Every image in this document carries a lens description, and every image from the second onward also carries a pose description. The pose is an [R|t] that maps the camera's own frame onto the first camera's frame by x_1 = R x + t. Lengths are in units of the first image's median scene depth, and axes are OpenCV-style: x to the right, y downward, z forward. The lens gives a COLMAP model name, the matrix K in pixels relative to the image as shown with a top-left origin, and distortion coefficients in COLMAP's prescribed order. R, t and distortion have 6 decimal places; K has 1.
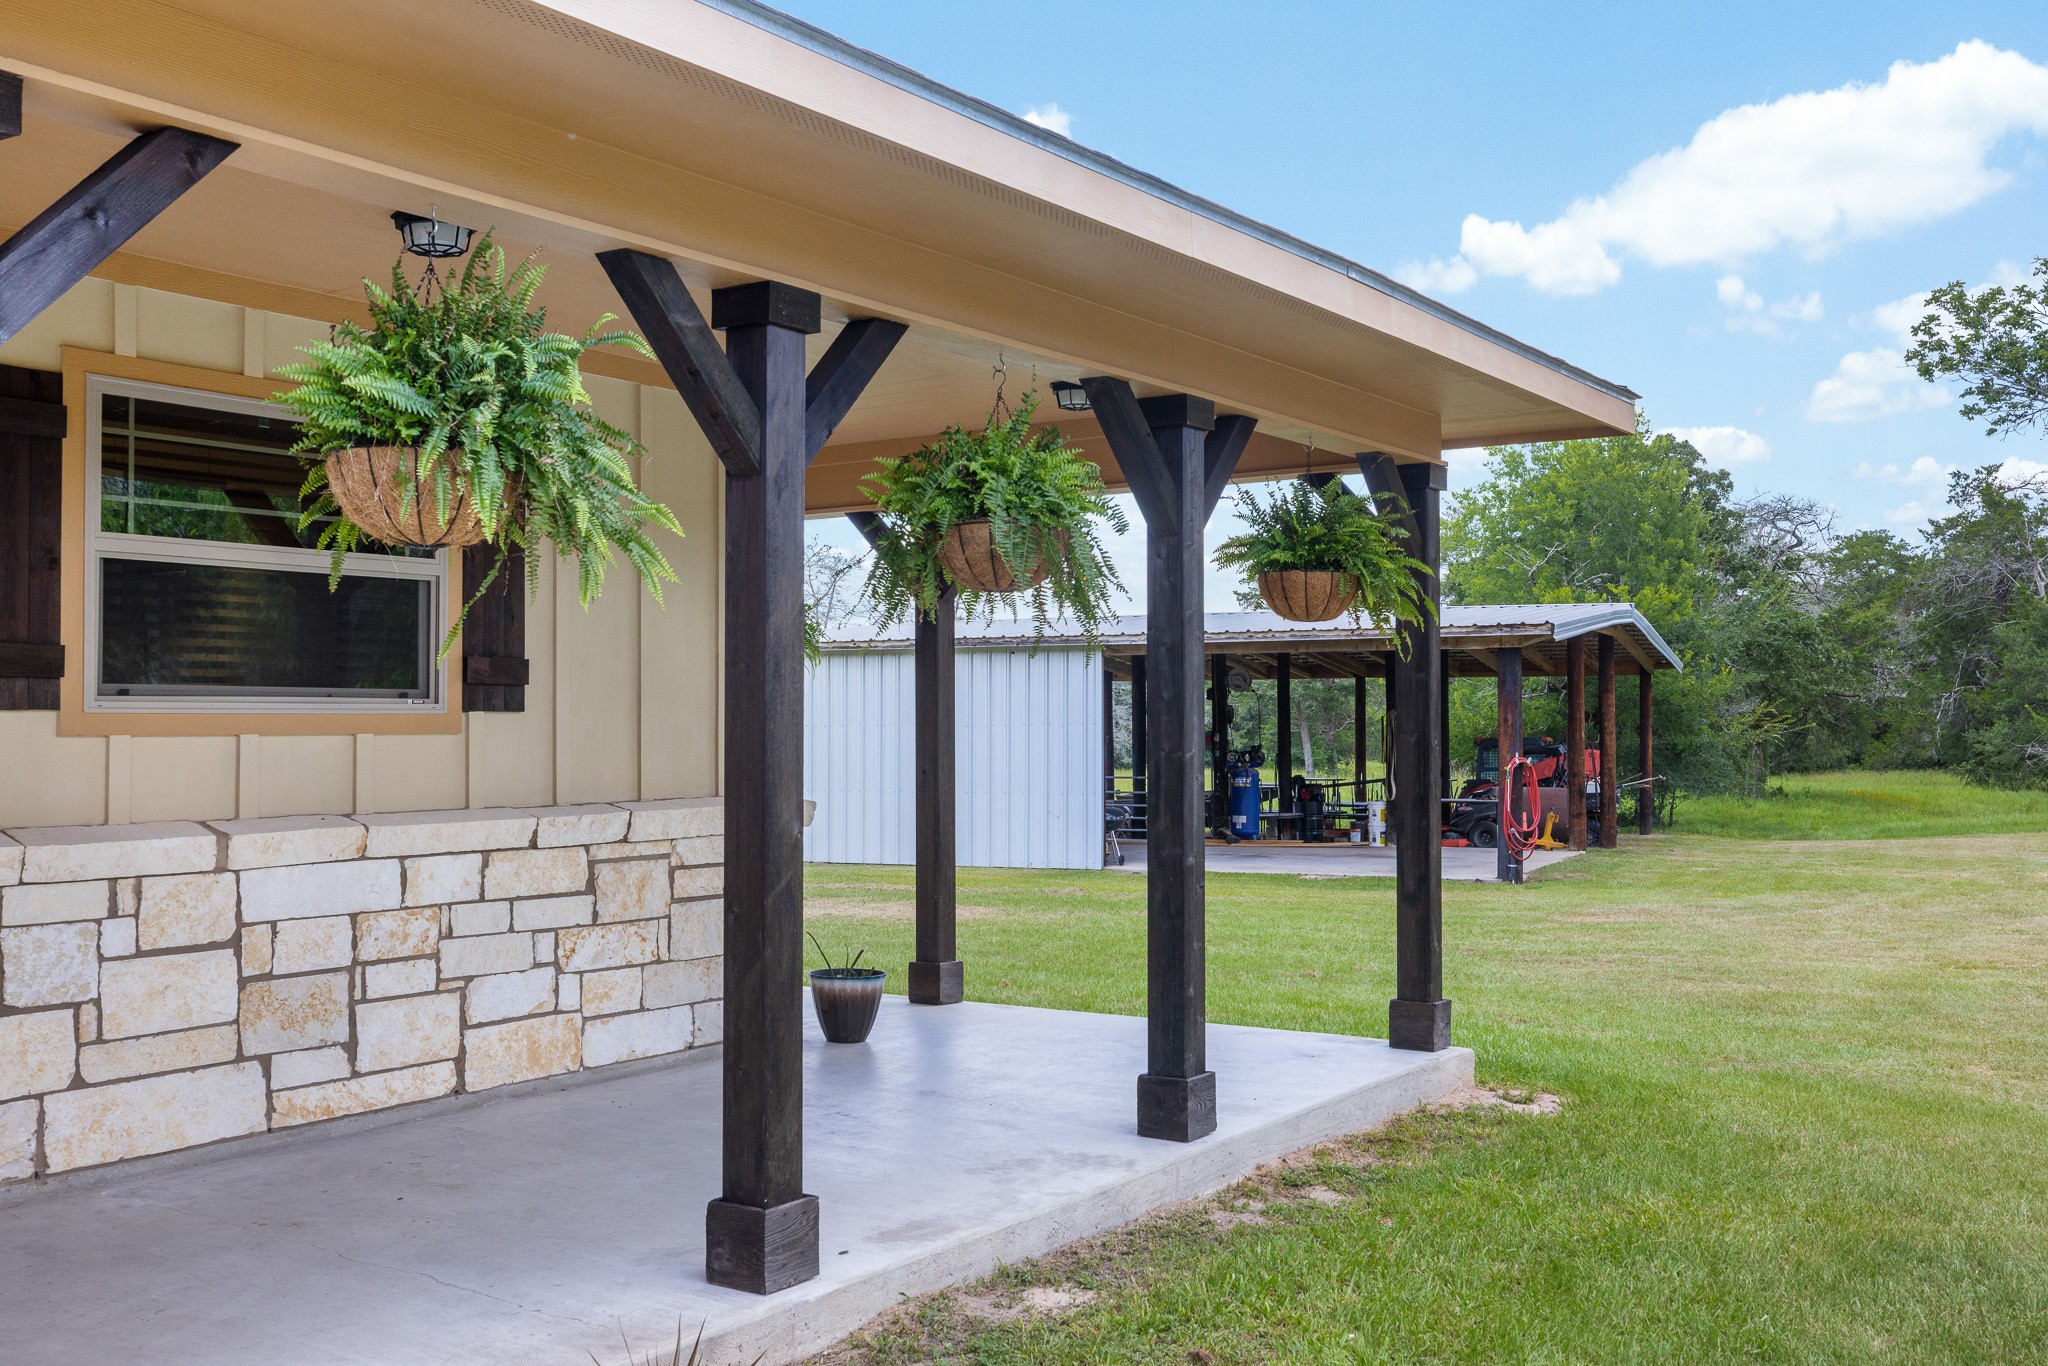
lens RADIAL K [[2058.5, 0, 1024.3], [0, 2058.5, 686.9], [0, 0, 1]] dist [0.006572, 0.000000]
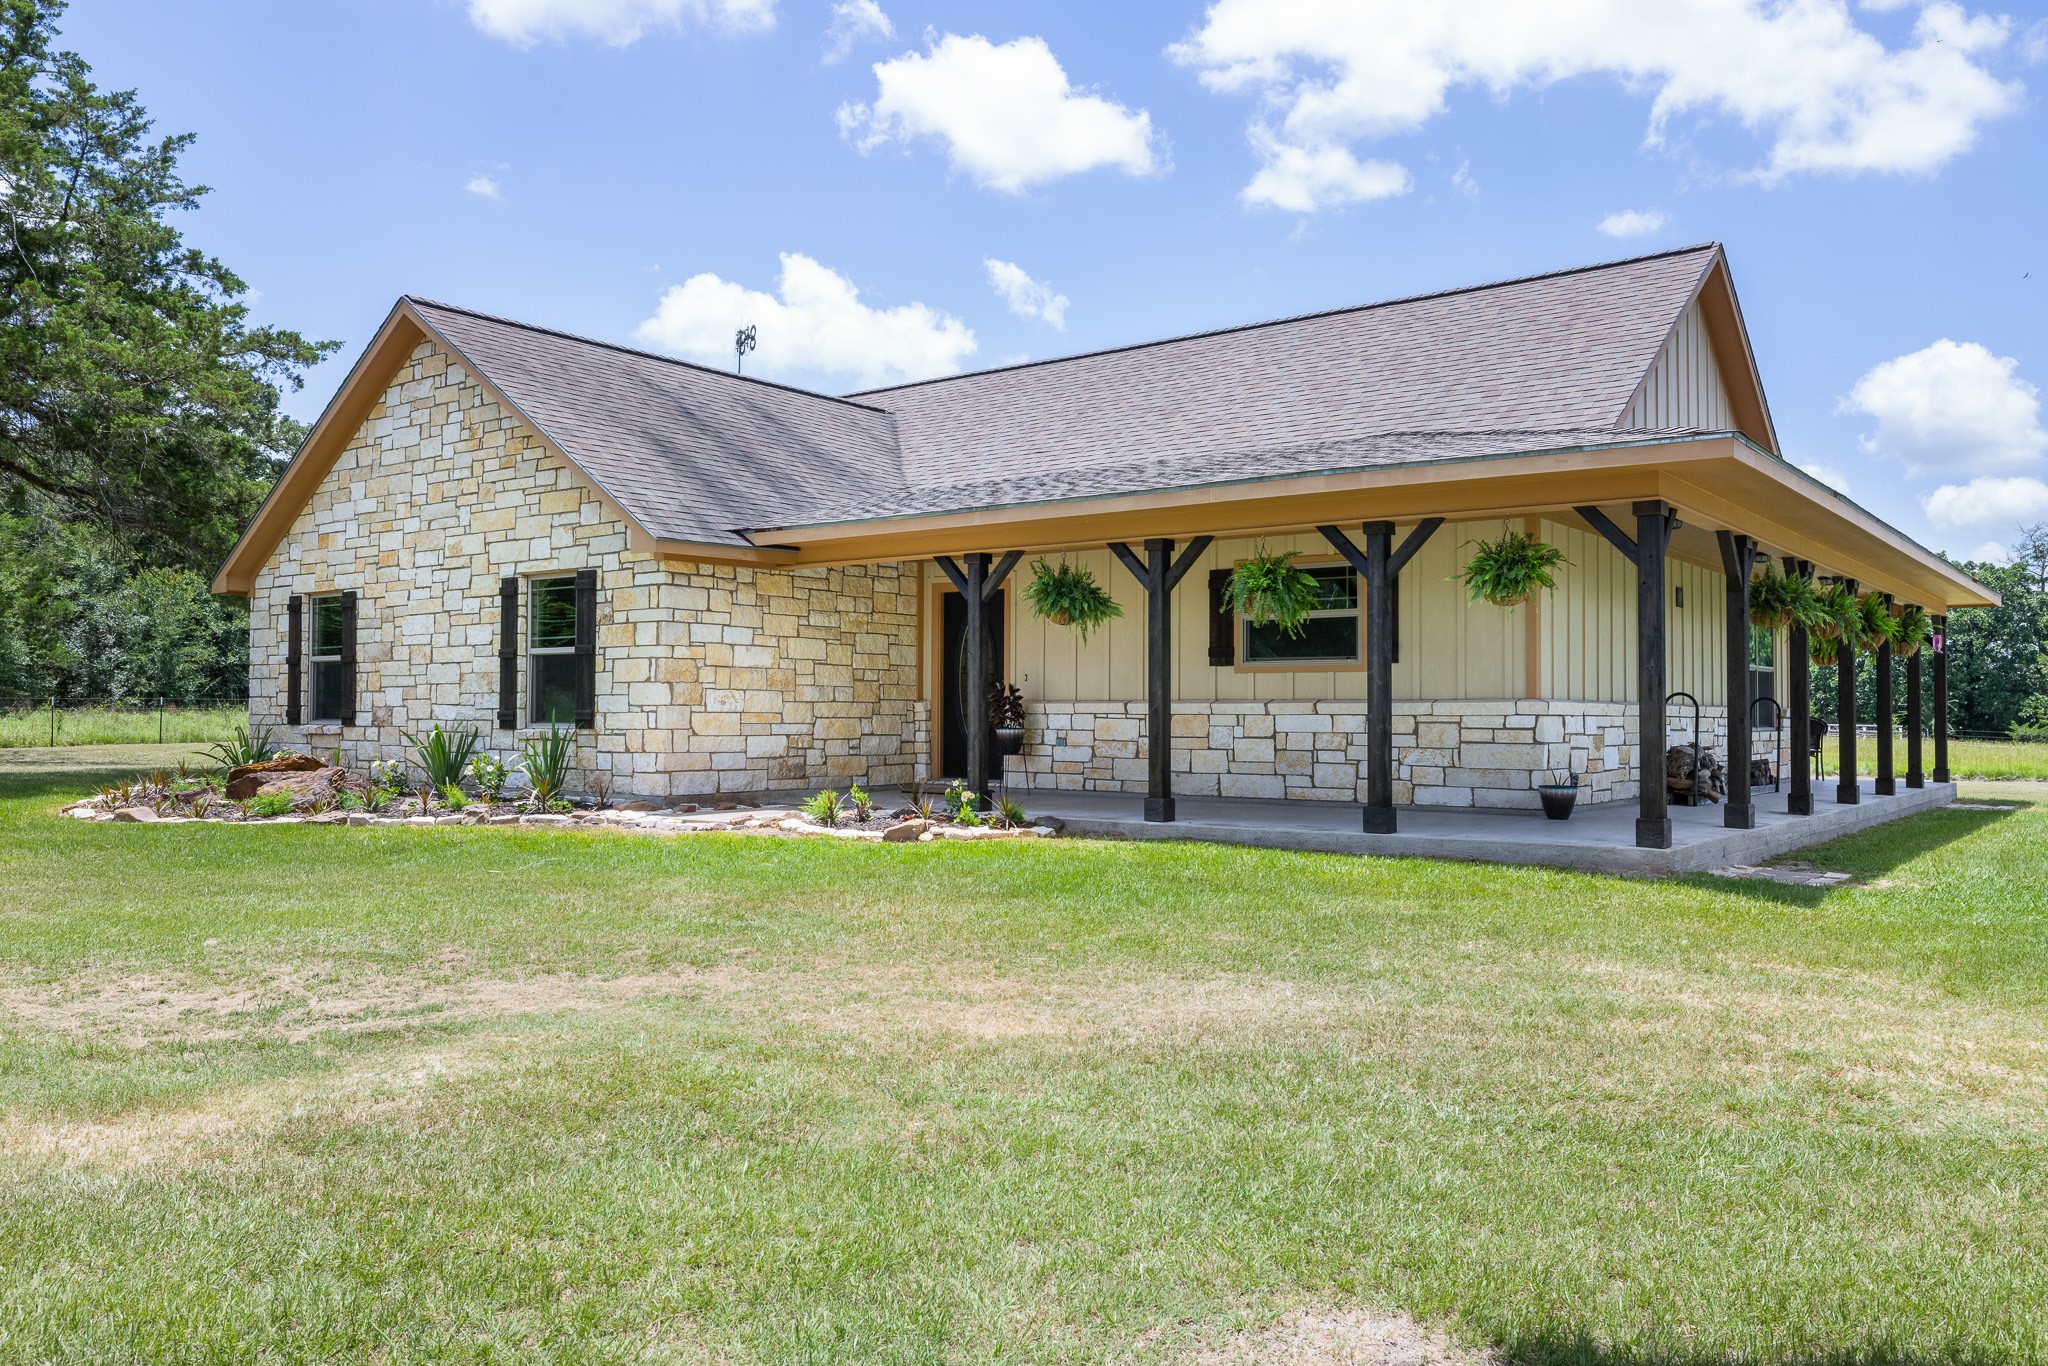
lens RADIAL K [[1533.9, 0, 1024.1], [0, 1533.9, 682.1], [0, 0, 1]] dist [0.000216, 0.000002]
pose [[-0.085252, -0.004736, -0.996348, 1.915095], [0.021428, 0.999749, -0.006585, 0.043340], [0.996129, -0.021911, -0.085129, 0.775861]]
